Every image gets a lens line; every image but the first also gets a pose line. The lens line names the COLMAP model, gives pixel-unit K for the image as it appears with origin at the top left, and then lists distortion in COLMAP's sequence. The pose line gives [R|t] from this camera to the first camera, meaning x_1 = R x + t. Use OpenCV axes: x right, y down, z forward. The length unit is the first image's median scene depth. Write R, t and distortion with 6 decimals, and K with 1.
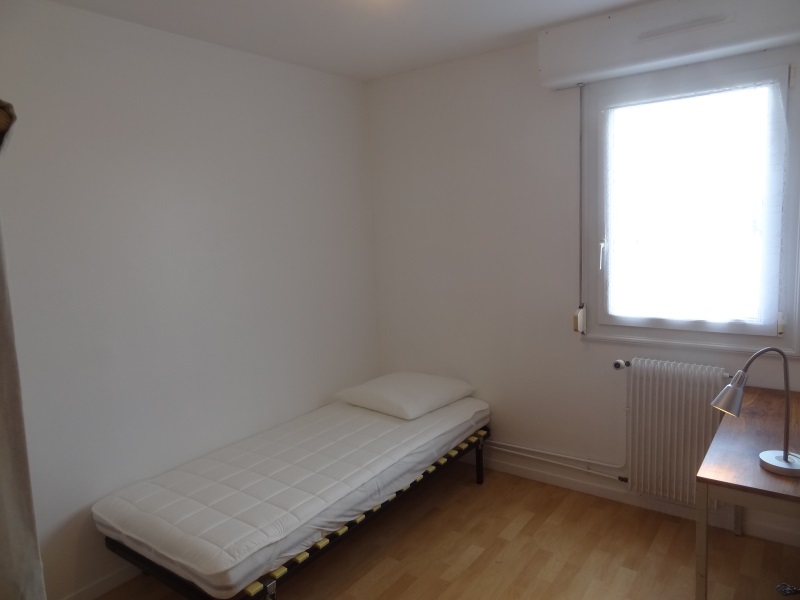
lens RADIAL K [[563.4, 0, 399.6], [0, 563.4, 301.0], [0, 0, 1]] dist [-0.002812, 0.008188]
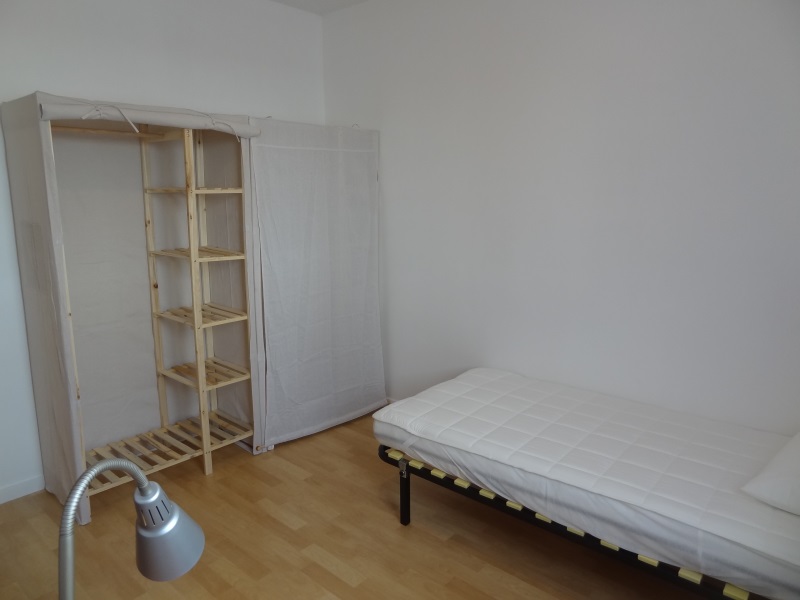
lens RADIAL K [[563.4, 0, 399.6], [0, 563.4, 298.8], [0, 0, 1]] dist [-0.002812, 0.008188]
pose [[-0.100514, 0.279828, -0.954774, 0.574155], [-0.076133, 0.954657, 0.287809, -0.087923], [0.992018, 0.101619, -0.074652, 0.835086]]
